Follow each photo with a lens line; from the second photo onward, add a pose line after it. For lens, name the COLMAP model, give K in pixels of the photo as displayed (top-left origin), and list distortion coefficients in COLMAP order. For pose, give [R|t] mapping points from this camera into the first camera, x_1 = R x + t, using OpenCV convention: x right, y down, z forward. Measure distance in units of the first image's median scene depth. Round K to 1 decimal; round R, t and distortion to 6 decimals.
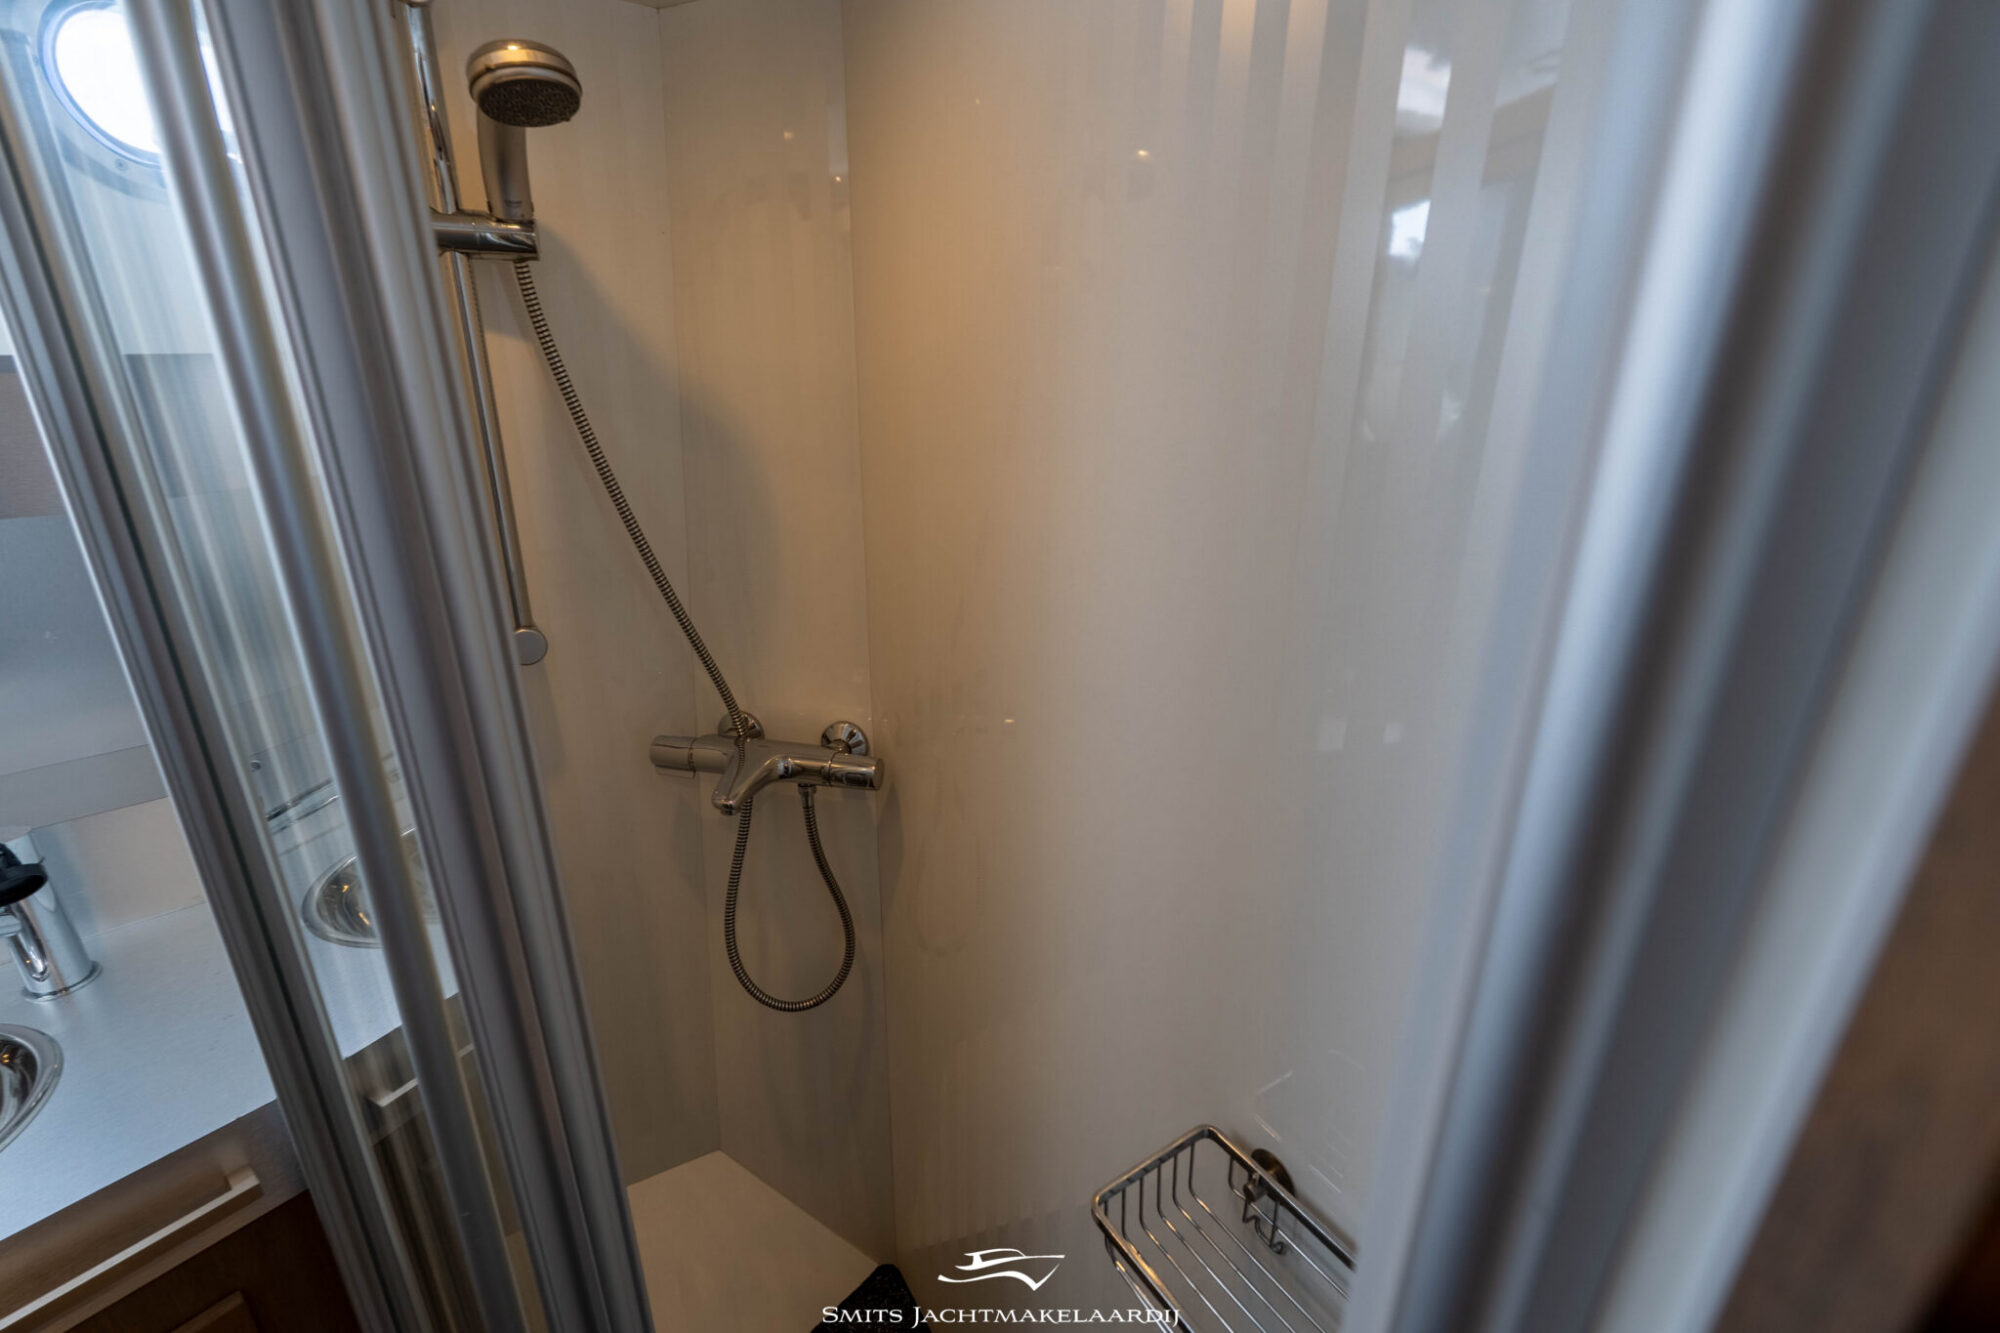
lens RADIAL K [[906.8, 0, 1002.4], [0, 906.8, 658.4], [0, 0, 1]] dist [-0.002365, 0.000067]
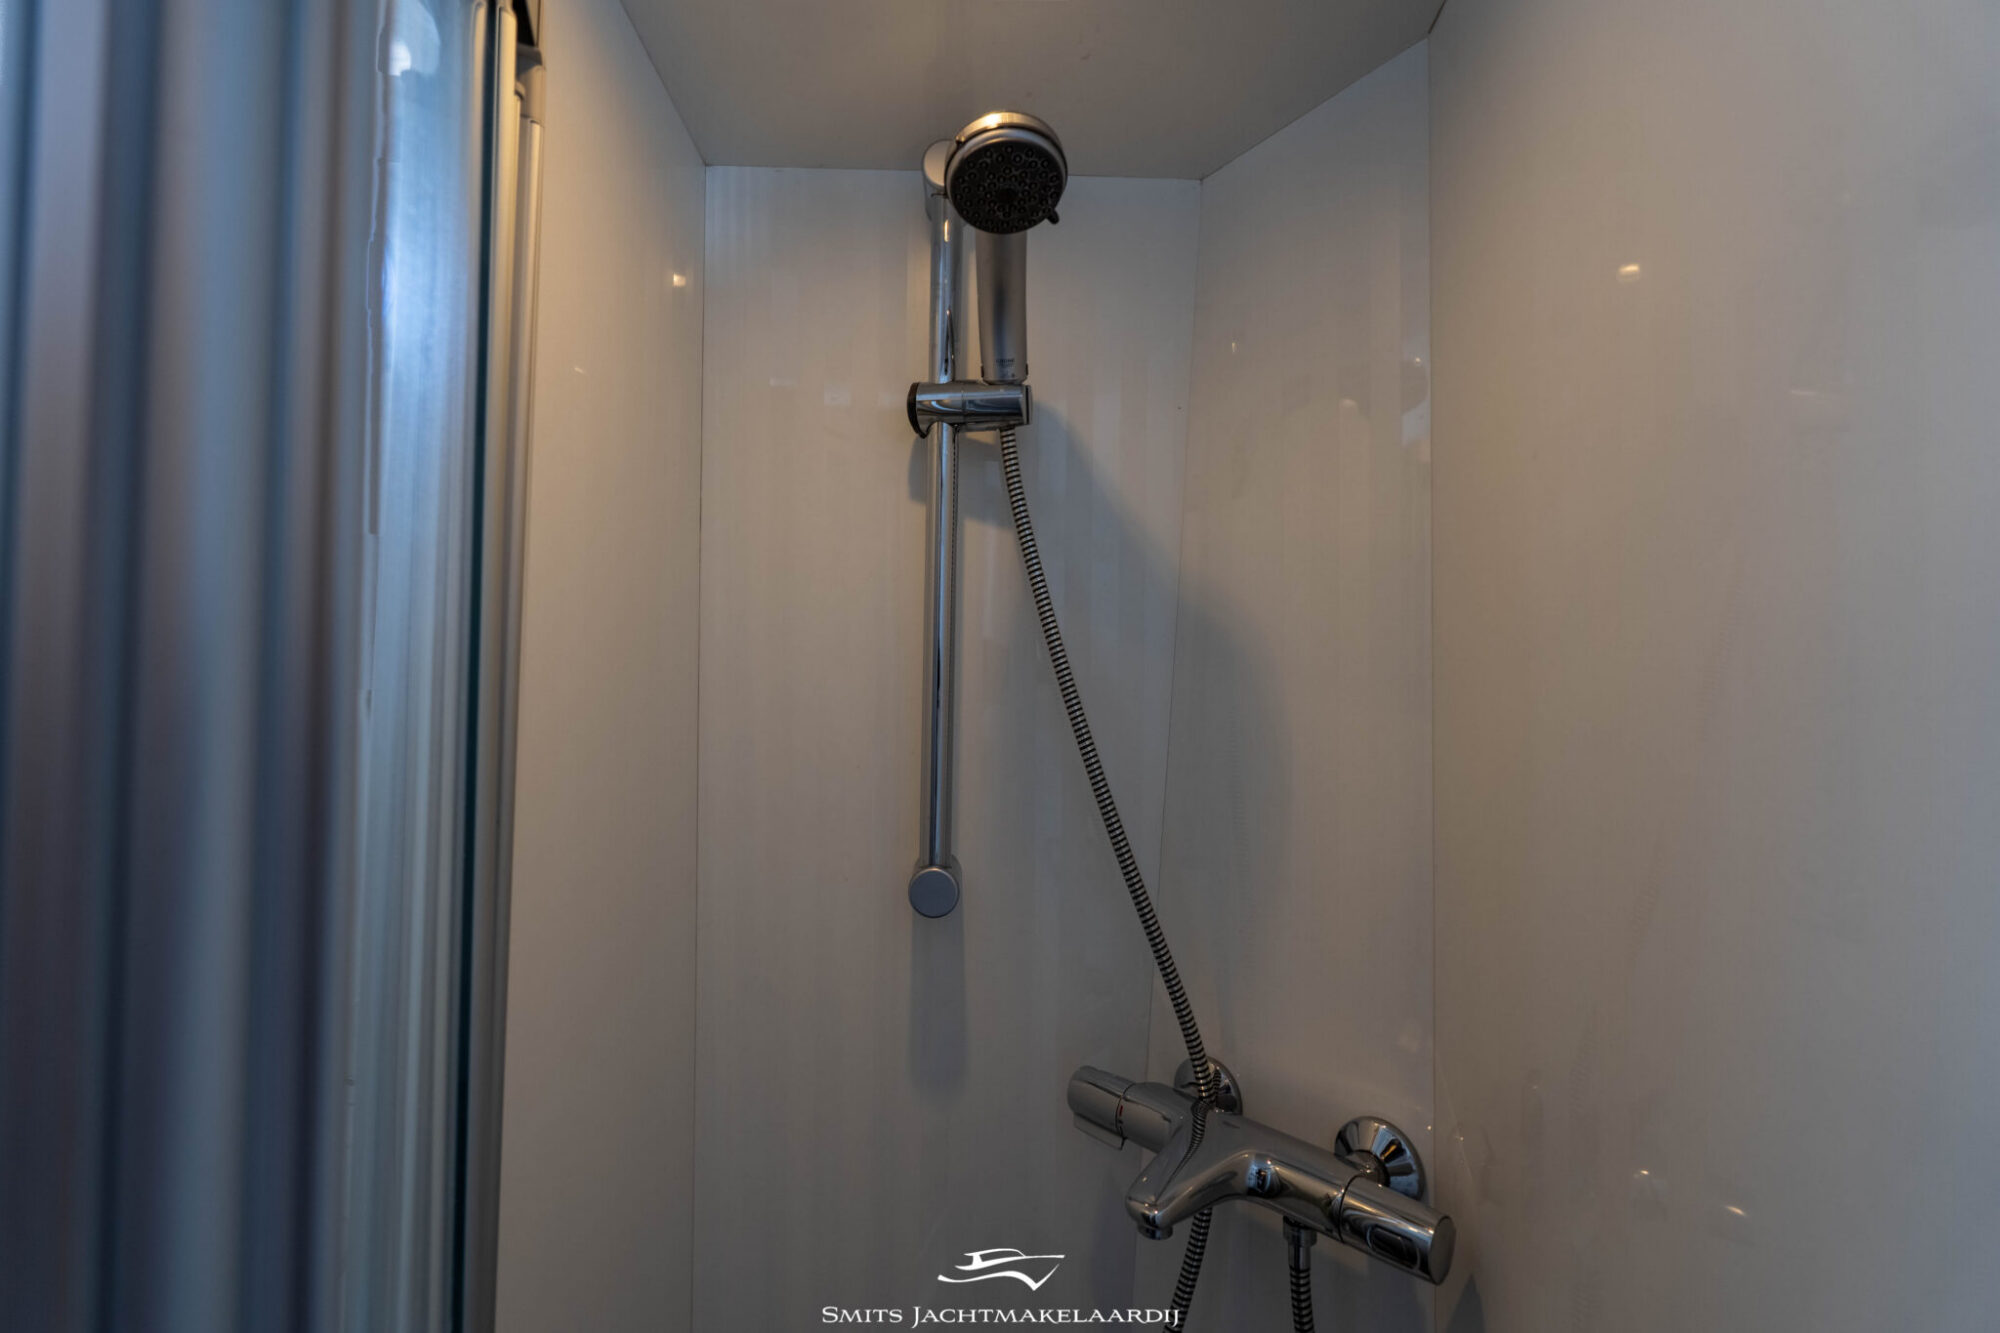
lens RADIAL K [[906.8, 0, 983.9], [0, 906.8, 647.8], [0, 0, 1]] dist [-0.002365, 0.000067]
pose [[0.819955, -0.020326, -0.572067, -0.048861], [-0.202933, 0.924140, -0.323703, 0.032294], [0.535250, 0.381513, 0.753628, 0.341283]]
